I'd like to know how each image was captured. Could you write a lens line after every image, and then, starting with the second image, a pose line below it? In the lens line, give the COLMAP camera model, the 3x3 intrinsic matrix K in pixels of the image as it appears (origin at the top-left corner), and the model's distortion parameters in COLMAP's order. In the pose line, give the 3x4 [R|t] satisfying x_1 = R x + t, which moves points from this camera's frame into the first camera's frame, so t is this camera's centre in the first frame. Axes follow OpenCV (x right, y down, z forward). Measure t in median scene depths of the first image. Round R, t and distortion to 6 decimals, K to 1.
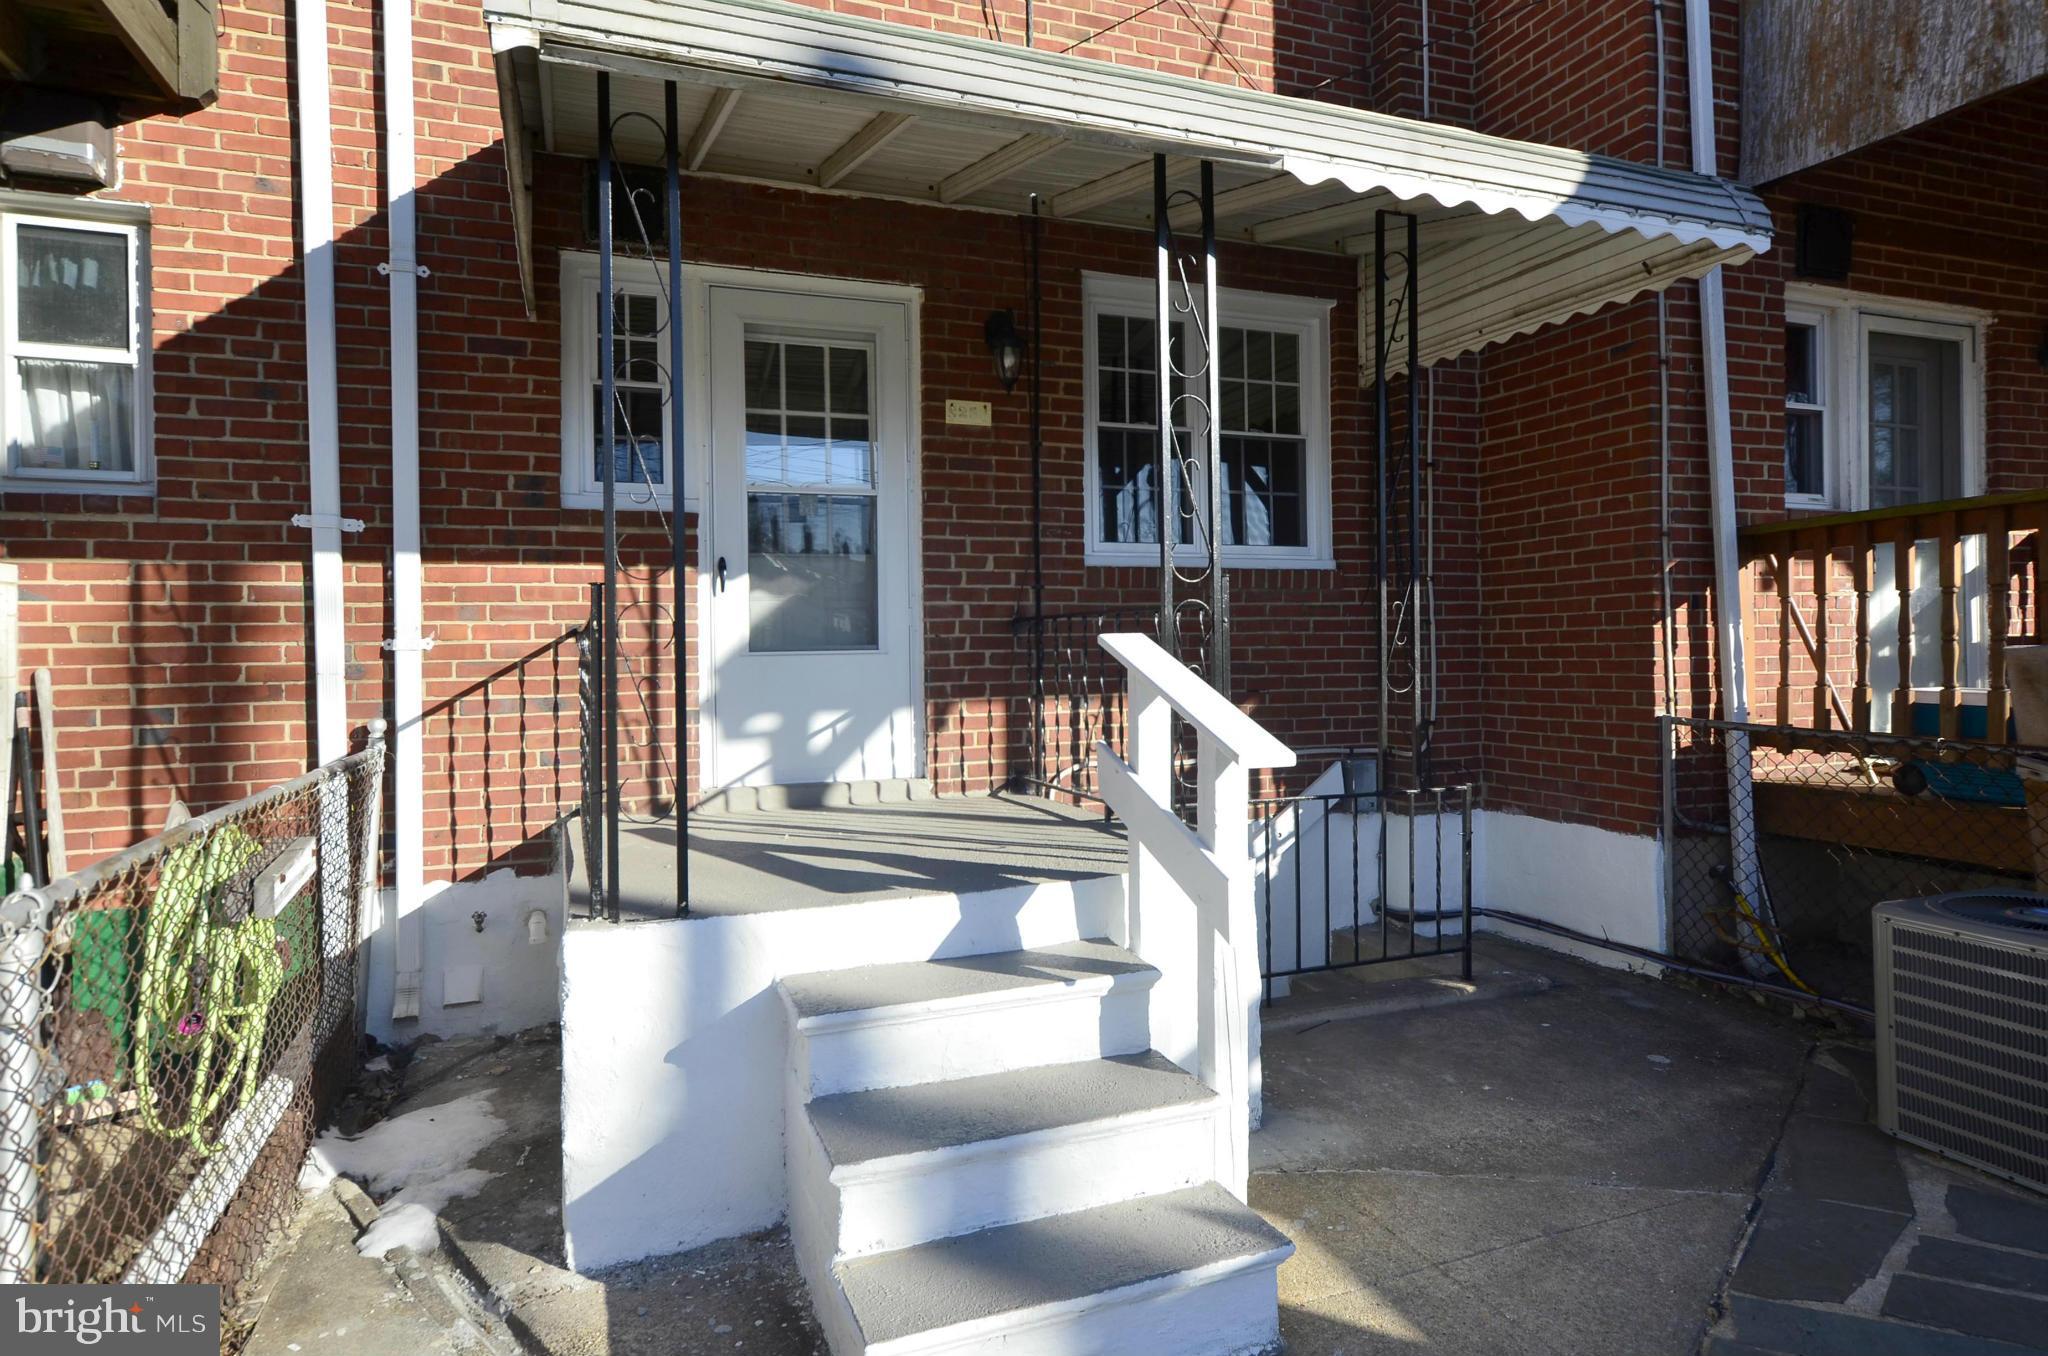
lens RADIAL K [[1035.0, 0, 1024.9], [0, 1035.0, 647.4], [0, 0, 1]] dist [0.017378, 0.000545]
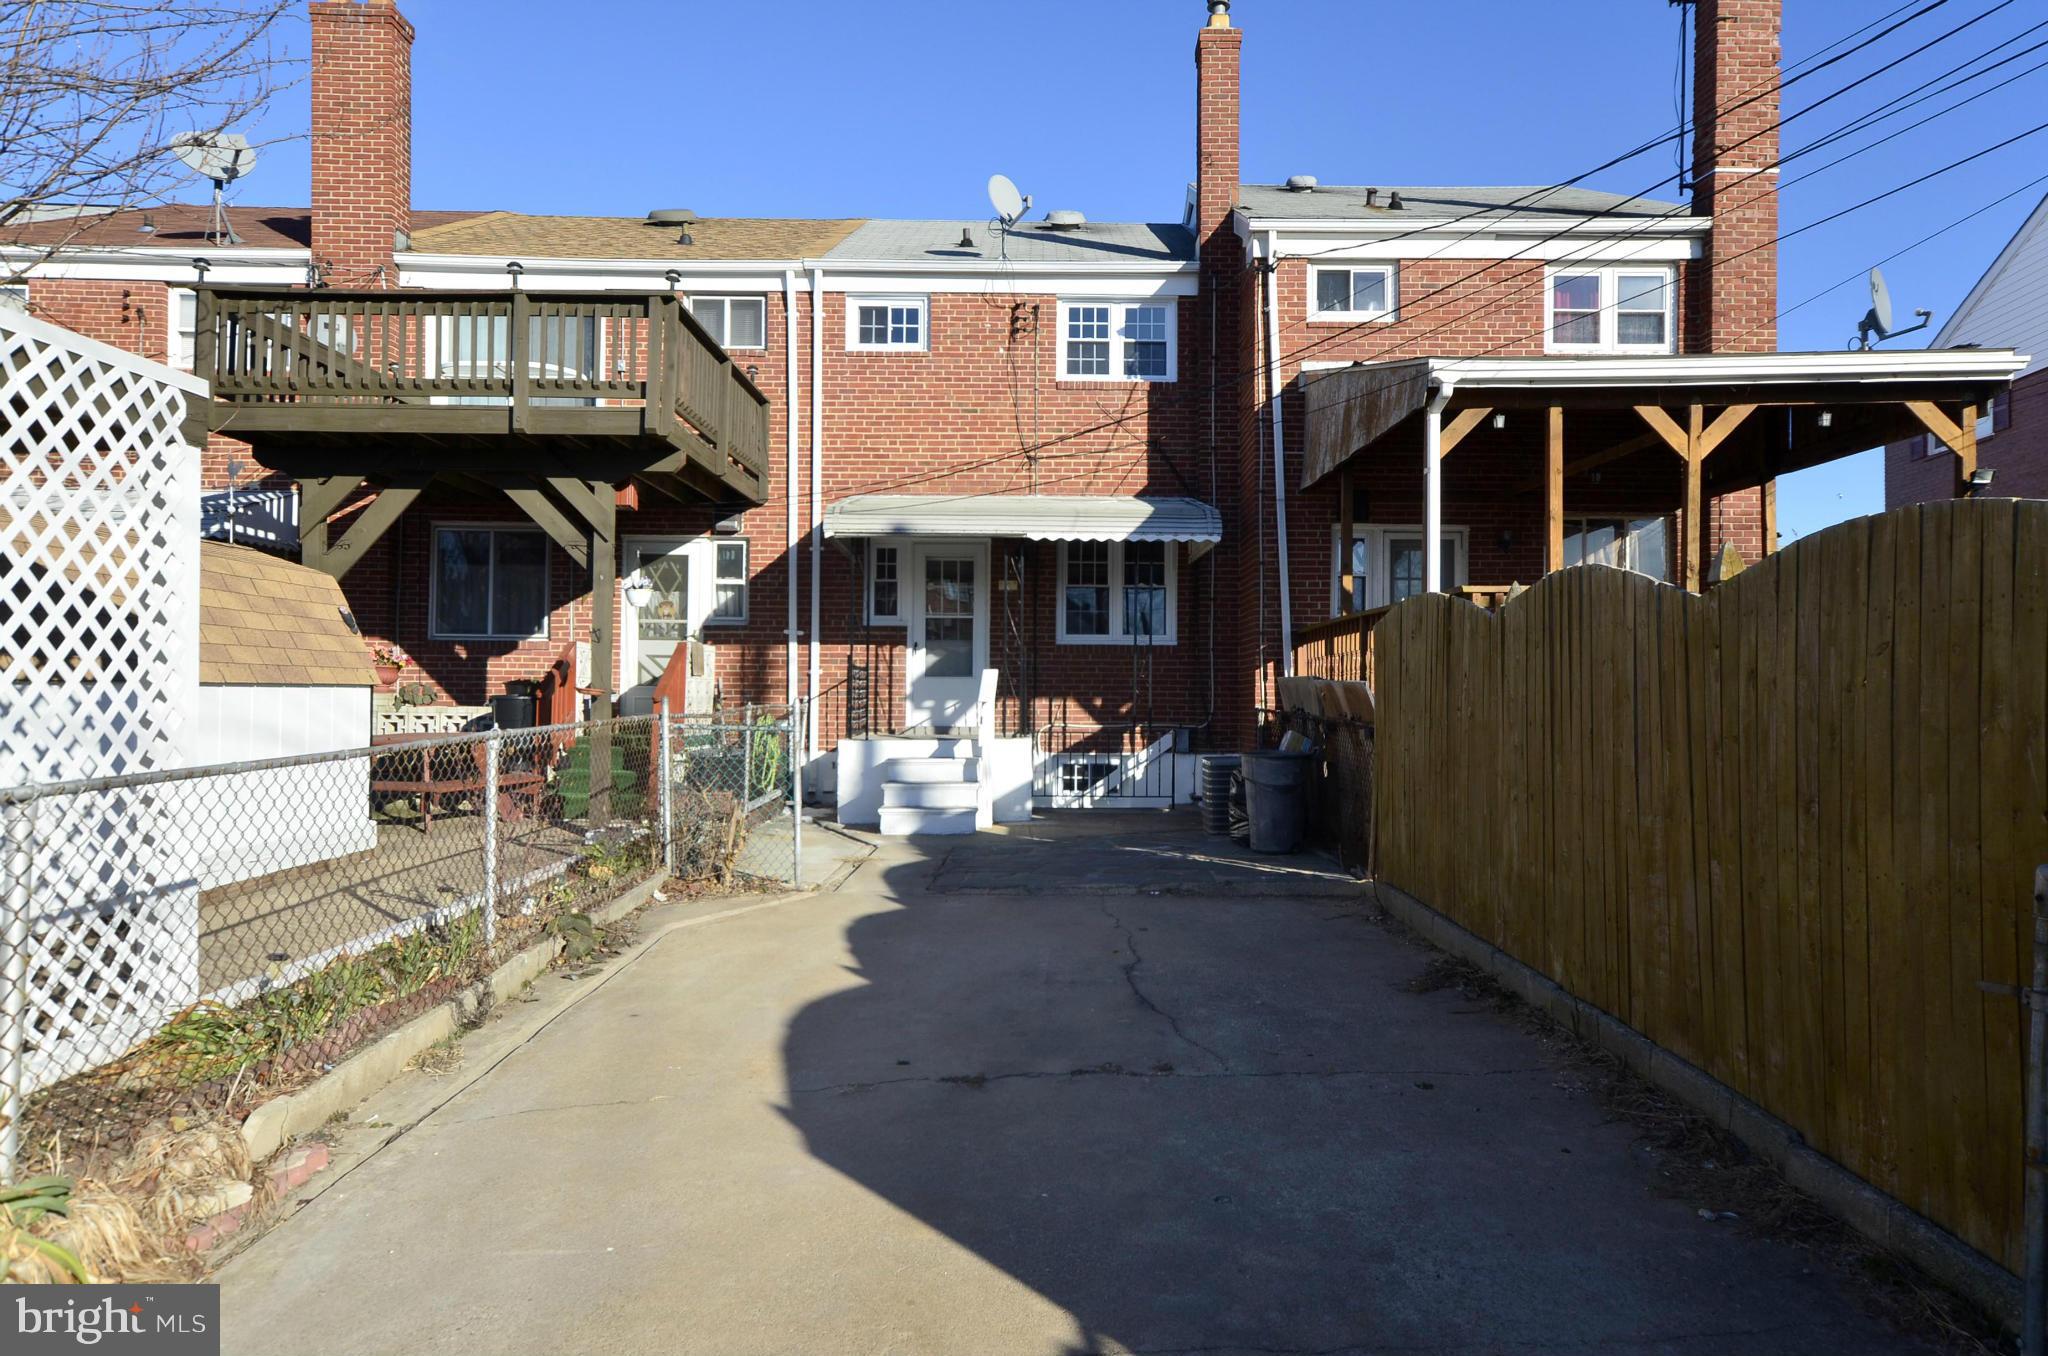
lens RADIAL K [[915.4, 0, 1024.0], [0, 915.4, 678.0], [0, 0, 1]] dist [-0.007774, 0.000892]
pose [[0.940485, 0.013335, -0.339573, 0.880146], [-0.019511, 0.999700, -0.014780, 0.041270], [0.339274, 0.020526, 0.940464, -1.290436]]
